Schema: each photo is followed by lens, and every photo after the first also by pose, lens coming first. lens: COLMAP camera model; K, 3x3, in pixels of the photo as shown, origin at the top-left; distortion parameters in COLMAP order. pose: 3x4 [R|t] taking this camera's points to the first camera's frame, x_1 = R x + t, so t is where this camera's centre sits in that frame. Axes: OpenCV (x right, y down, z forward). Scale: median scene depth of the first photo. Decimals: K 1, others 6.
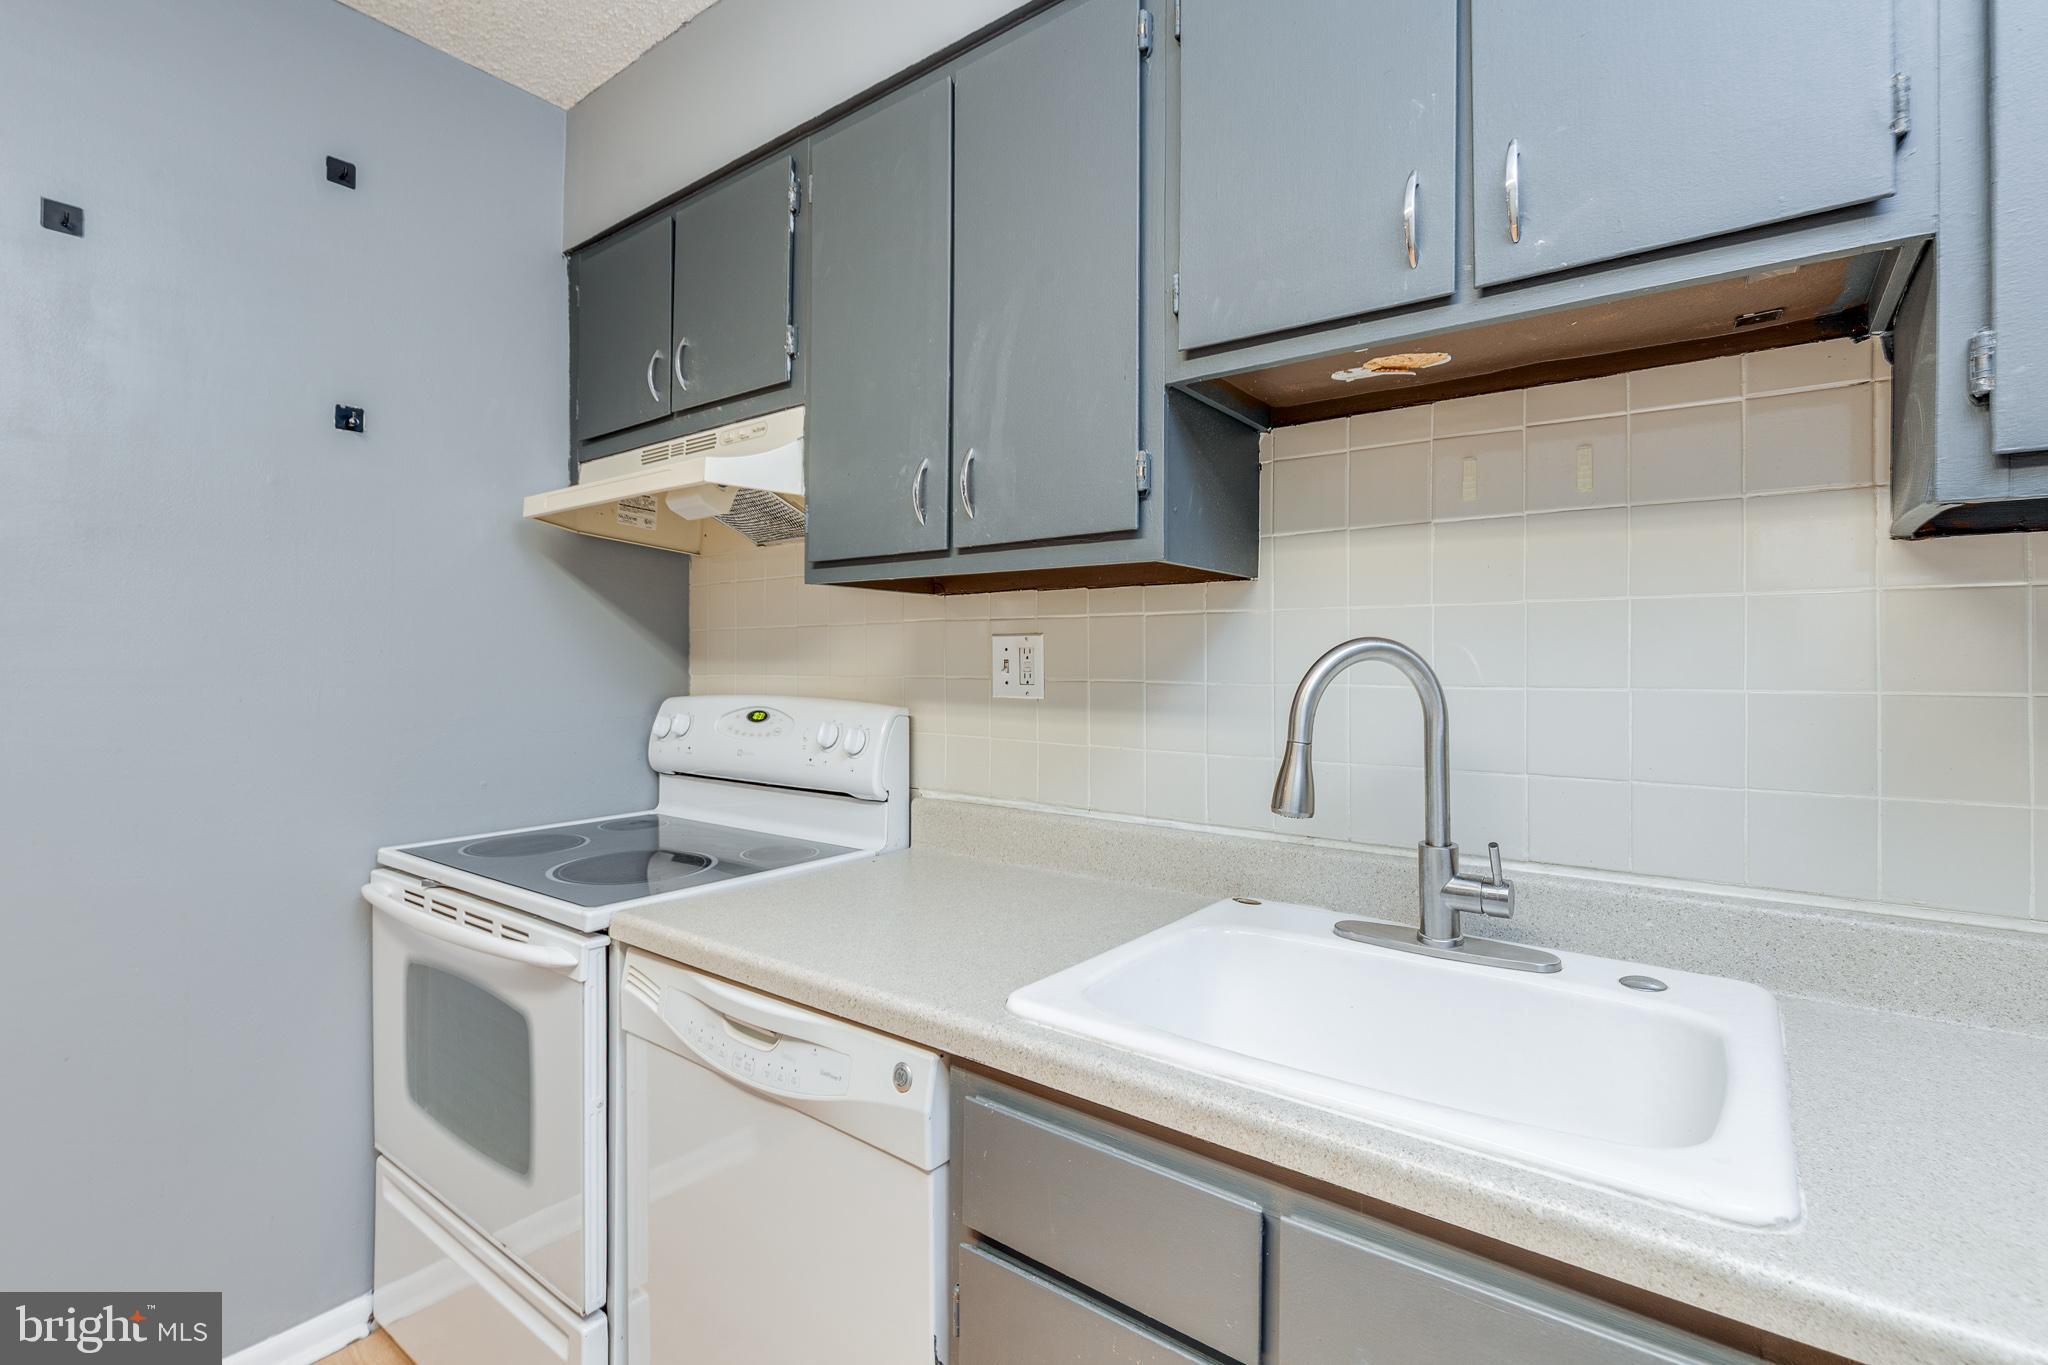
lens RADIAL K [[930.2, 0, 1029.2], [0, 930.2, 664.7], [0, 0, 1]] dist [0.004563, -0.000382]
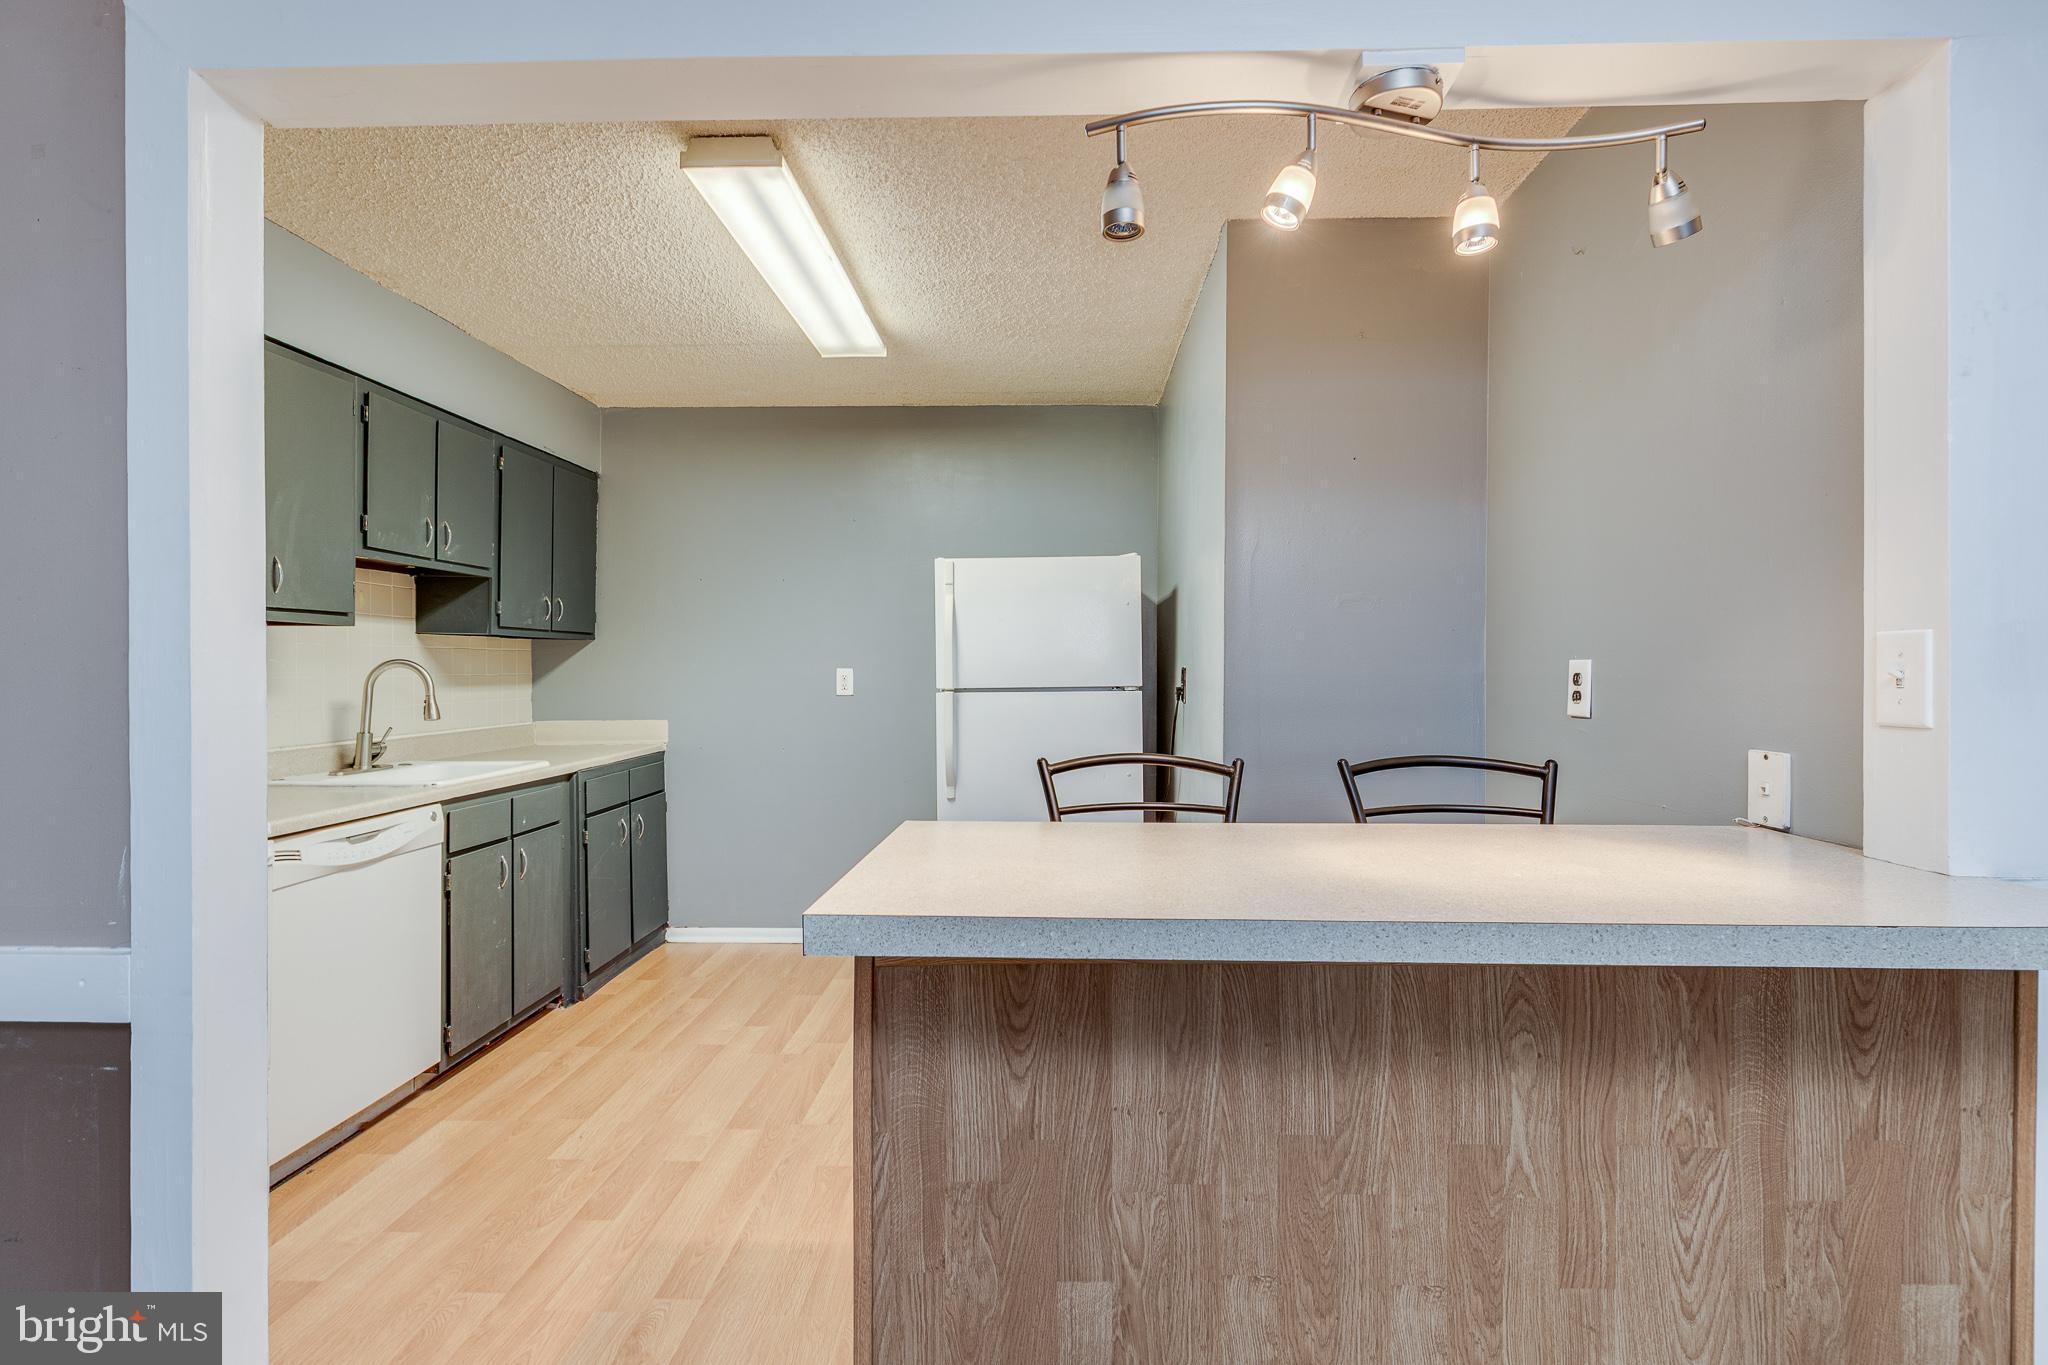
lens RADIAL K [[930.2, 0, 1032.1], [0, 930.2, 673.7], [0, 0, 1]] dist [0.004563, -0.000382]
pose [[-0.581891, -0.009936, 0.813206, -1.989583], [-0.004758, 0.999950, 0.008813, -0.012060], [-0.813253, 0.001259, -0.581909, 0.667761]]
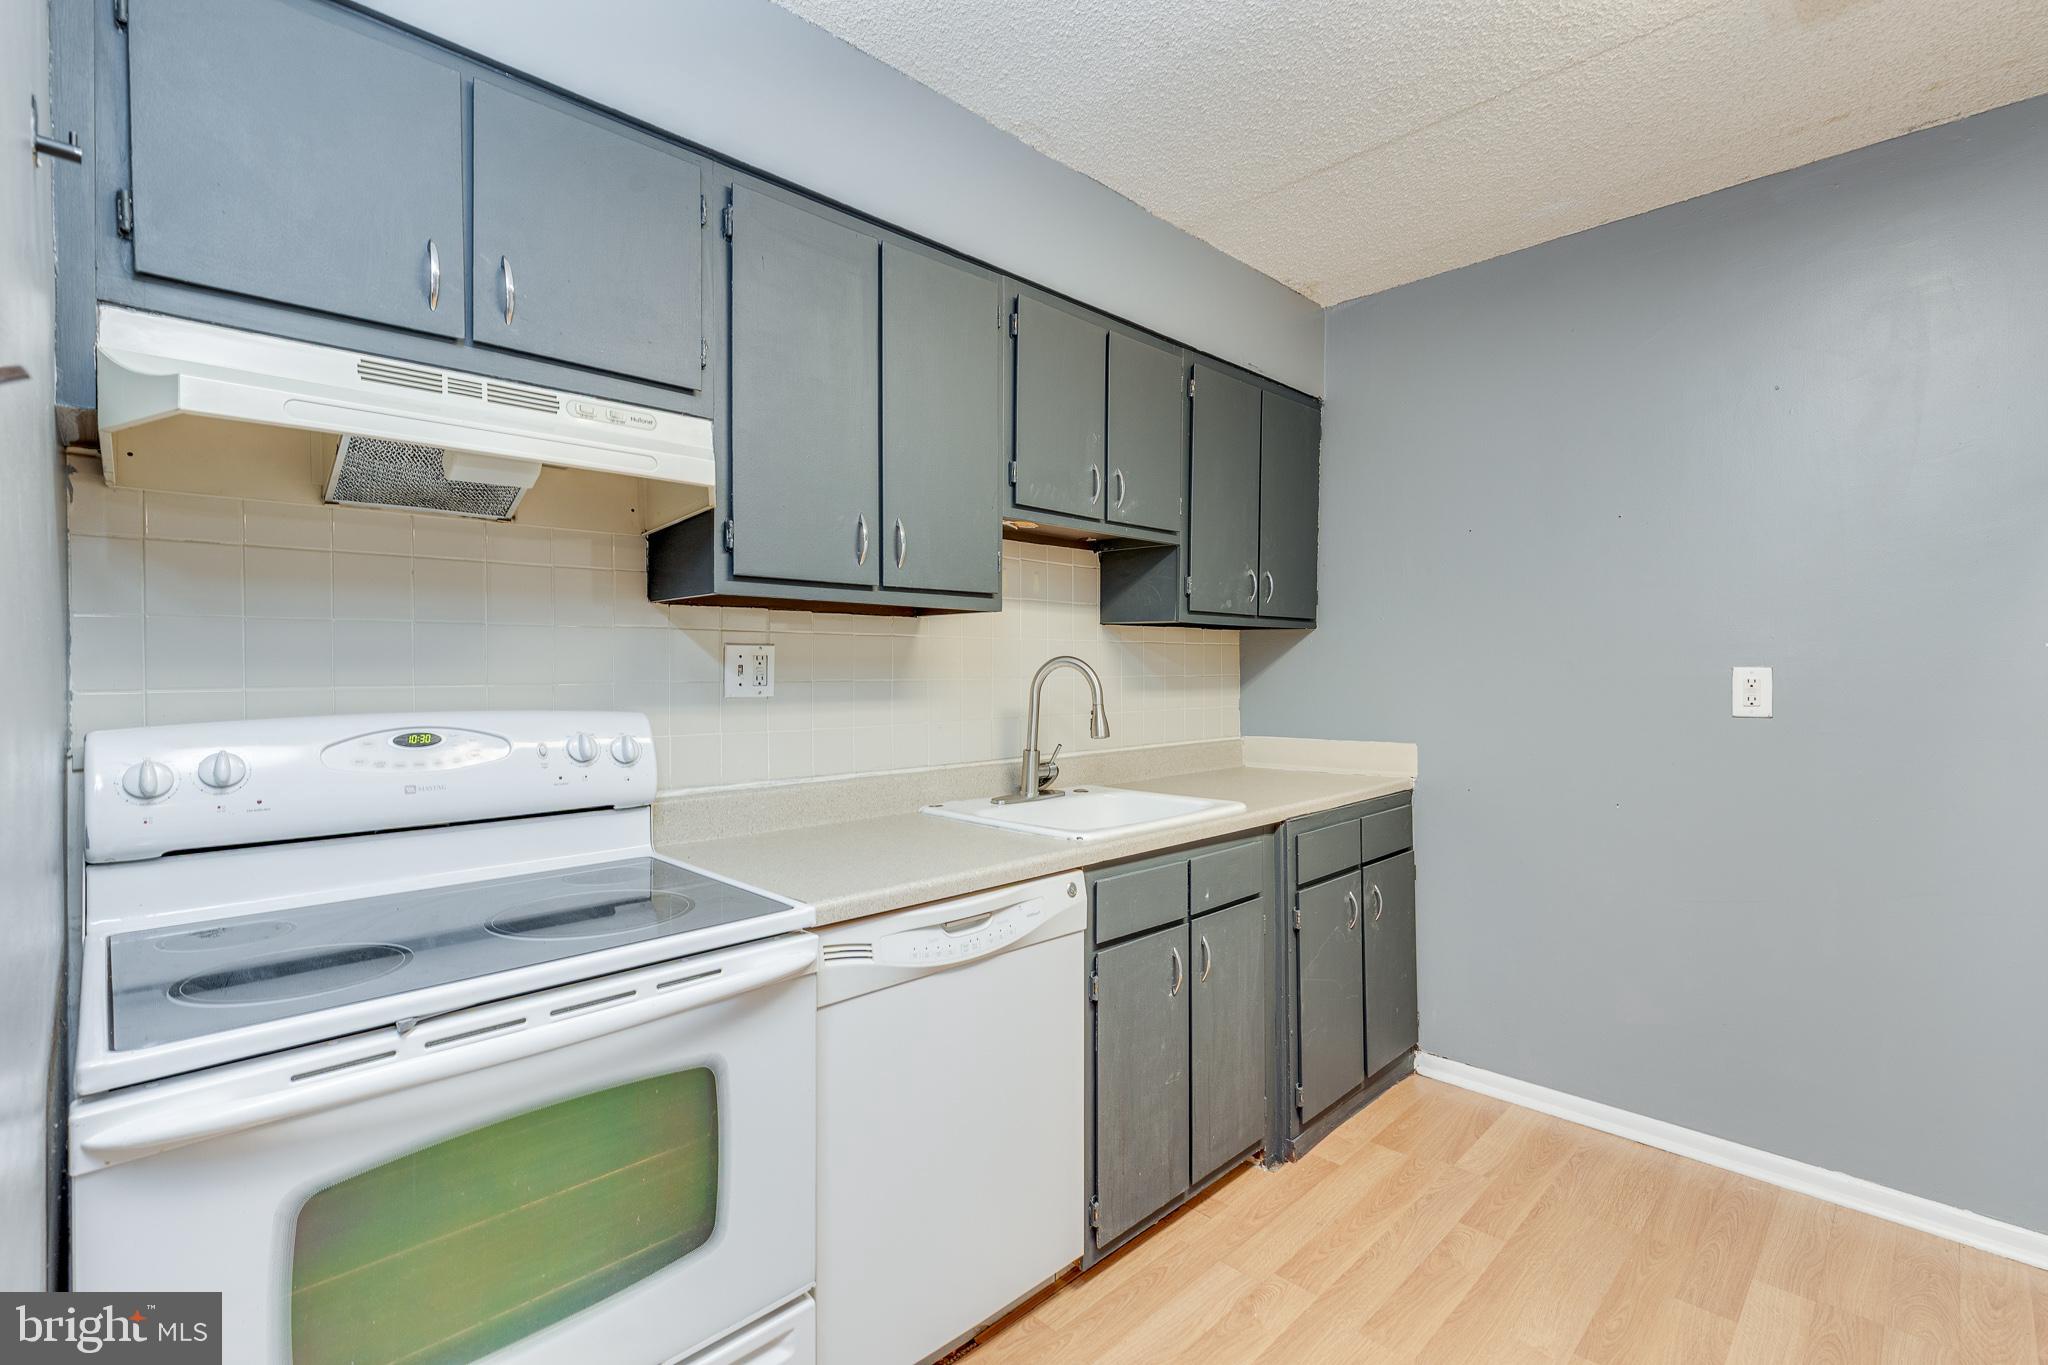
lens RADIAL K [[930.2, 0, 1019.0], [0, 930.2, 672.6], [0, 0, 1]] dist [0.004563, -0.000382]
pose [[0.143107, -0.010318, 0.989653, -1.144062], [0.000612, 0.999946, 0.010337, -0.007787], [-0.989707, -0.000873, 0.143105, 0.478833]]
